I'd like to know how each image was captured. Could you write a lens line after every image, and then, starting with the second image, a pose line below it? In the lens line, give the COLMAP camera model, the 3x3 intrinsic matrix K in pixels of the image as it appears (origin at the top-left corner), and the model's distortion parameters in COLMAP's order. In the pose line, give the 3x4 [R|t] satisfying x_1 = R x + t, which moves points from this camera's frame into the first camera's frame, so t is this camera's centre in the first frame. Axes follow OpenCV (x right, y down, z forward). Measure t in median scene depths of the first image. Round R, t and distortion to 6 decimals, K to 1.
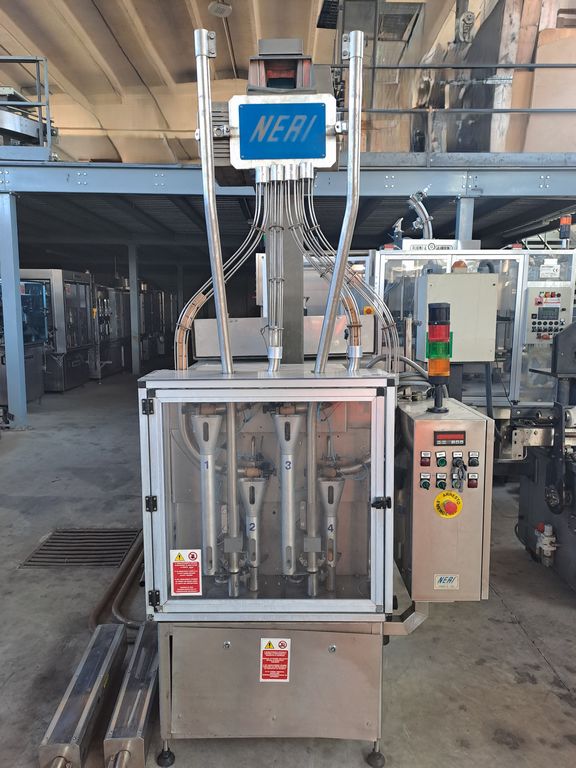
lens RADIAL K [[552.2, 0, 272.2], [0, 552.2, 386.0], [0, 0, 1]] dist [0.038502, -0.020471]
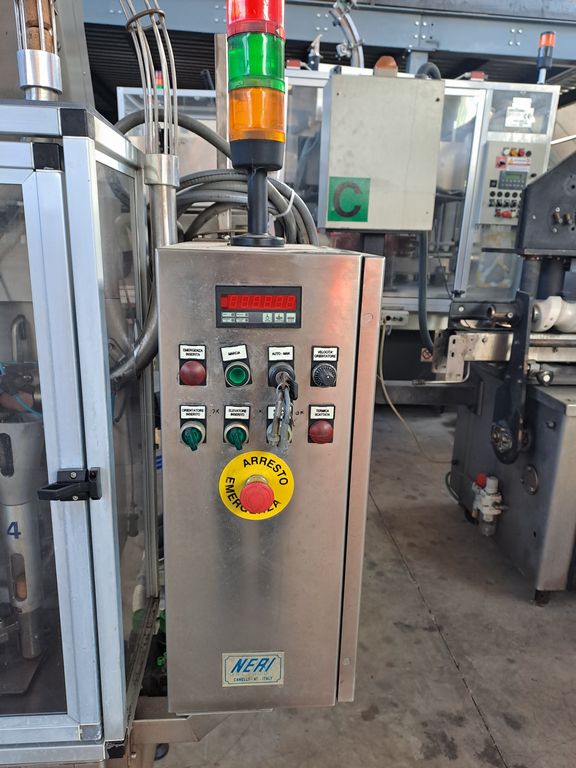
lens RADIAL K [[552.2, 0, 272.2], [0, 552.2, 386.0], [0, 0, 1]] dist [0.038502, -0.020471]
pose [[0.996490, 0.009885, 0.083124, 0.180521], [-0.020771, 0.991147, 0.131131, 0.058734], [-0.081092, -0.132397, 0.987874, 0.388410]]
